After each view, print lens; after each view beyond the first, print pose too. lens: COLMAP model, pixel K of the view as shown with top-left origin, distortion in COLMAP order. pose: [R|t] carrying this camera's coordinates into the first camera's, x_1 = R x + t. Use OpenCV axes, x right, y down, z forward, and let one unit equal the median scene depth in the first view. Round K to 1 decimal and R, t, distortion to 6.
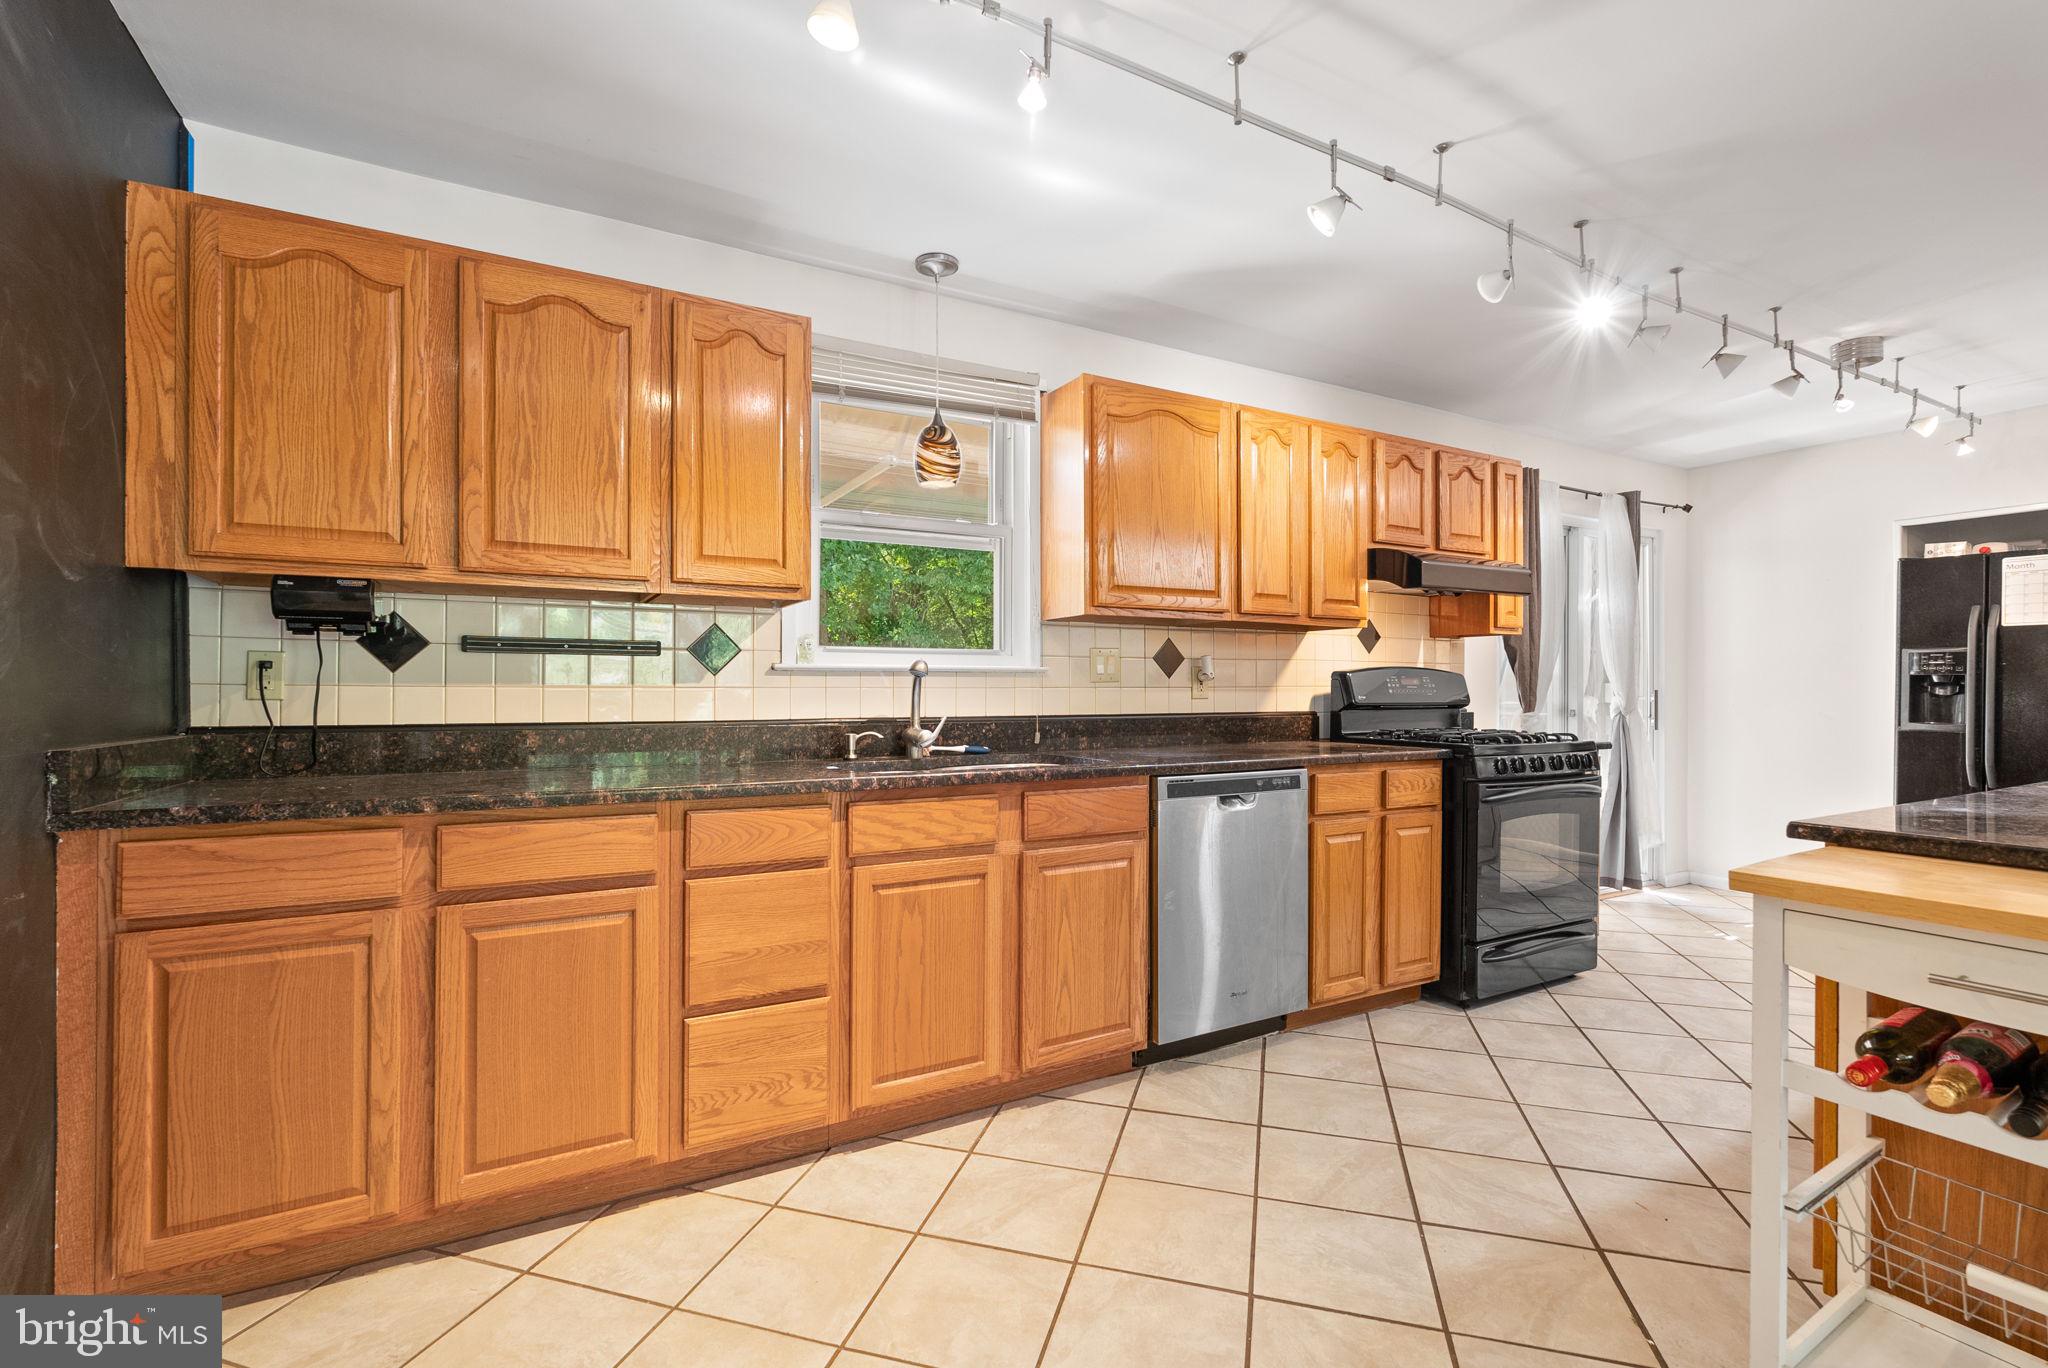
lens RADIAL K [[905.3, 0, 1024.0], [0, 905.3, 684.0], [0, 0, 1]] dist [-0.001606, -0.000534]
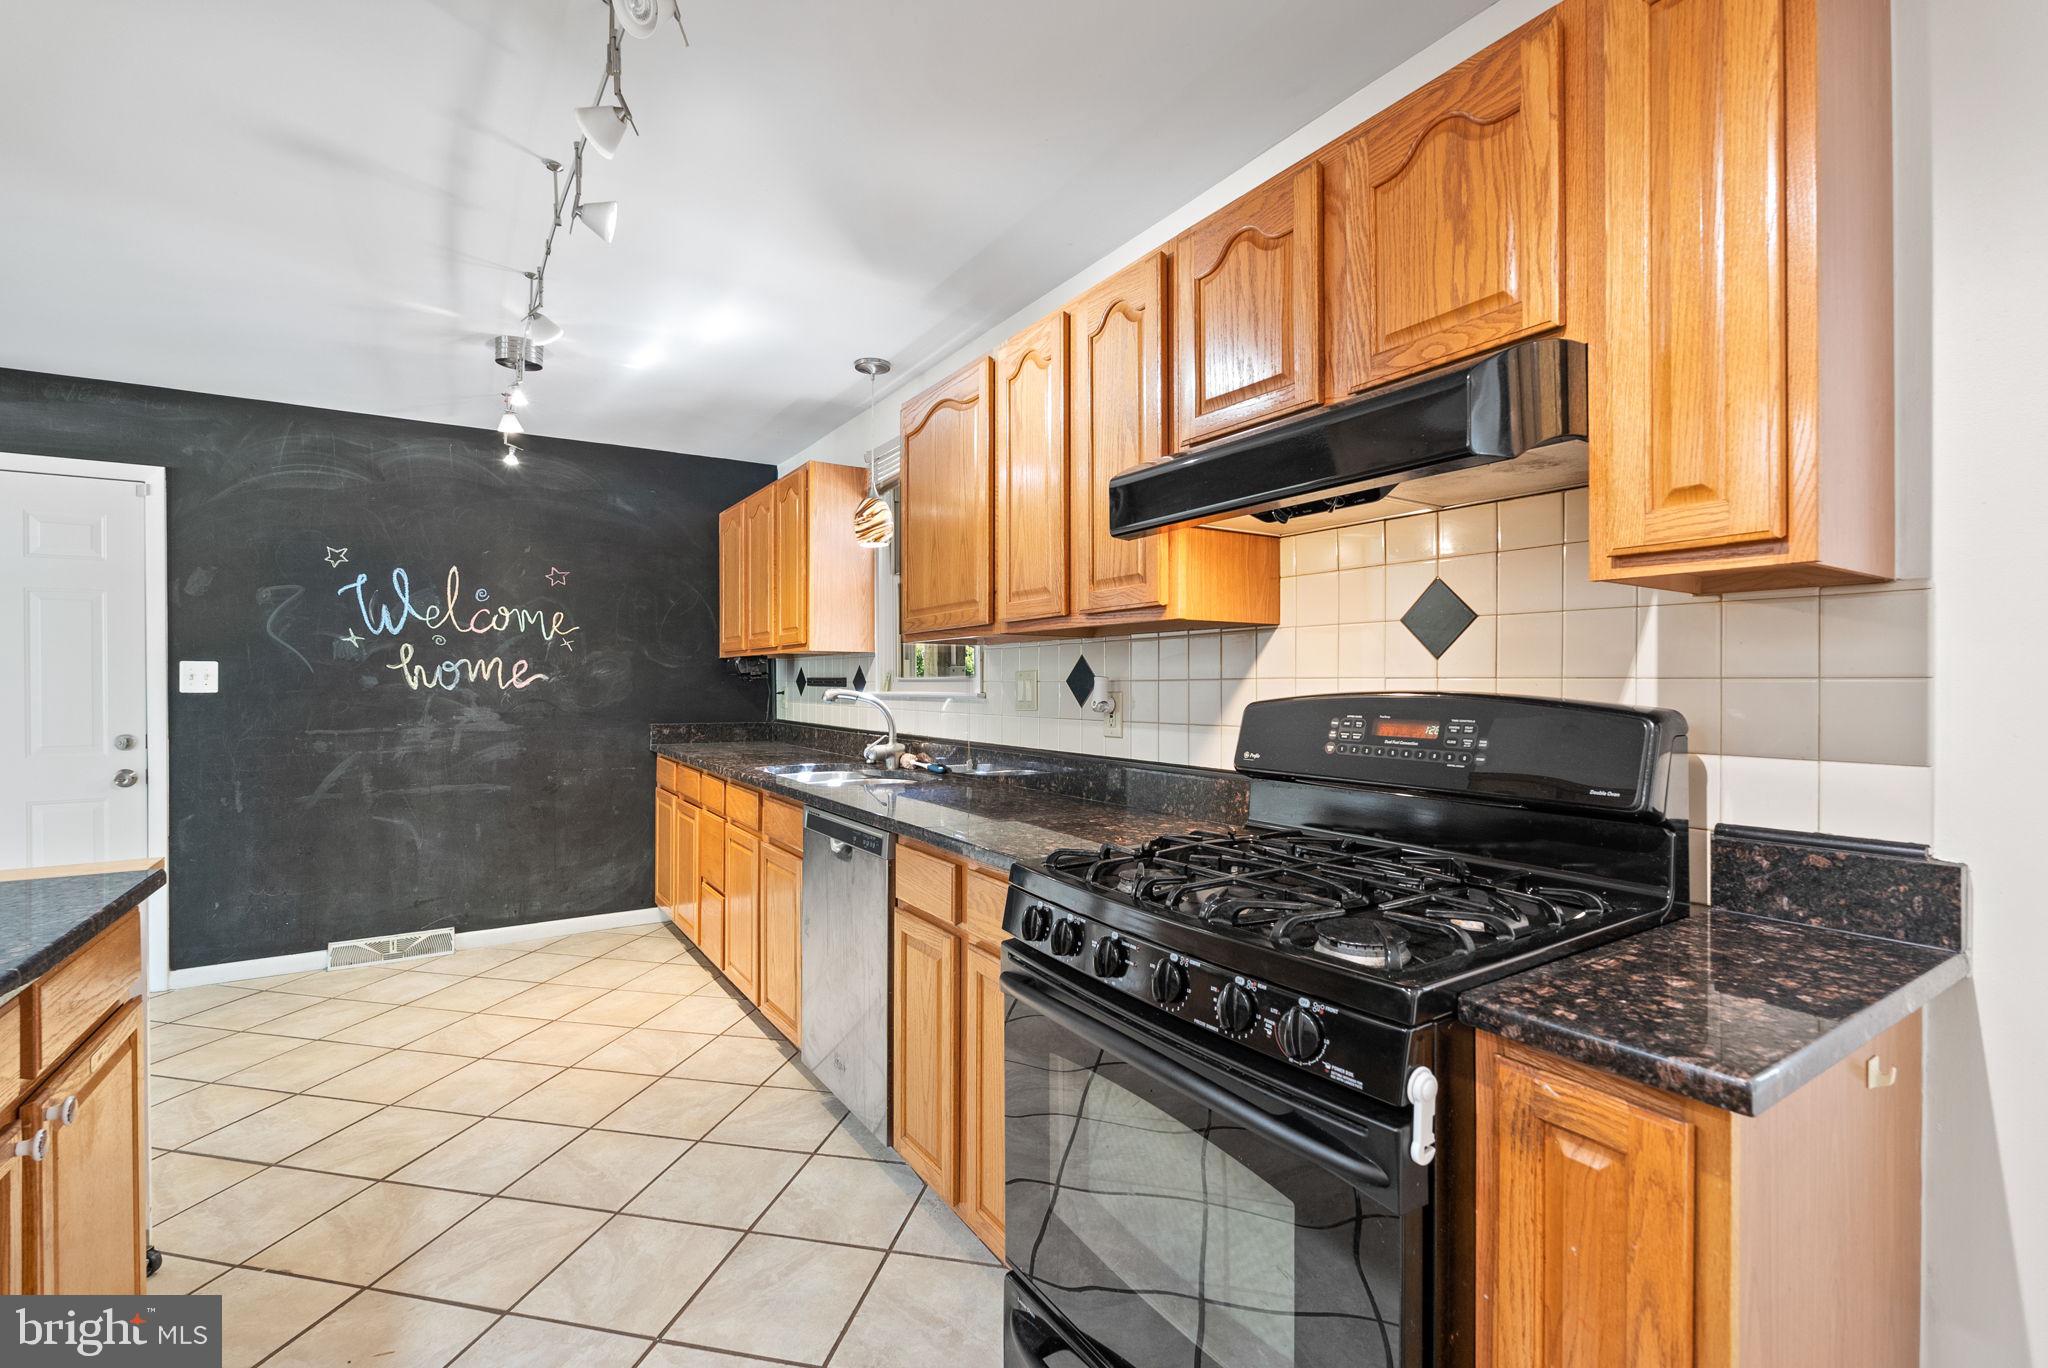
lens RADIAL K [[905.3, 0, 1024.0], [0, 905.3, 684.0], [0, 0, 1]] dist [-0.001606, -0.000534]
pose [[0.061065, -0.000850, -0.998133, 1.501075], [0.002849, 0.999996, -0.000678, -0.042154], [0.998130, -0.002802, 0.061067, 1.487989]]
